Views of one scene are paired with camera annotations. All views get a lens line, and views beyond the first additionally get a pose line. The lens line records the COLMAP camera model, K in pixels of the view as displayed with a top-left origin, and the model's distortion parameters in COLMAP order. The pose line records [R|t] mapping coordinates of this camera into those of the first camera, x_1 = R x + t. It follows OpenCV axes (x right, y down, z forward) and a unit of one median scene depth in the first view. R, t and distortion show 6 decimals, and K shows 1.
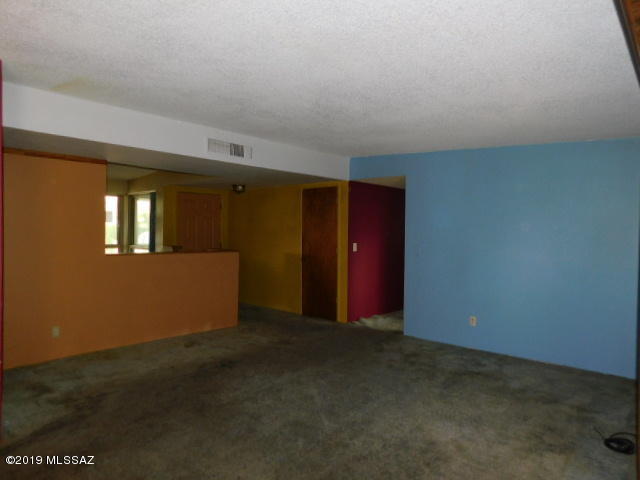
lens RADIAL K [[422.9, 0, 320.2], [0, 422.9, 237.7], [0, 0, 1]] dist [-0.060567, 0.043225]
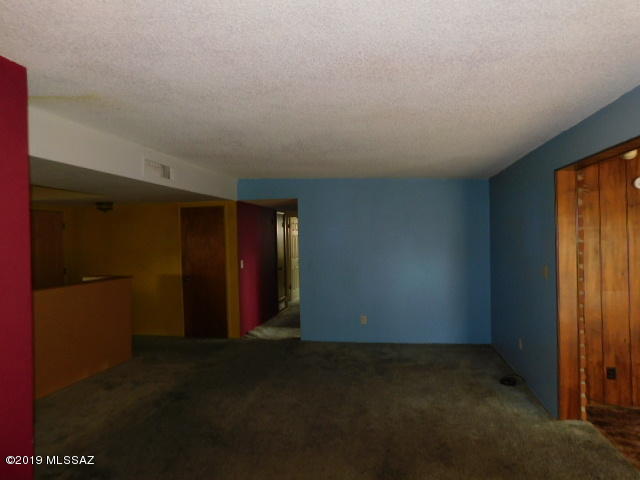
lens RADIAL K [[422.9, 0, 329.6], [0, 422.9, 247.0], [0, 0, 1]] dist [-0.060567, 0.043225]
pose [[0.848735, -0.039462, 0.527344, -0.285721], [0.036296, 0.999207, 0.016356, -0.029919], [-0.527571, 0.005259, 0.849494, 0.003184]]
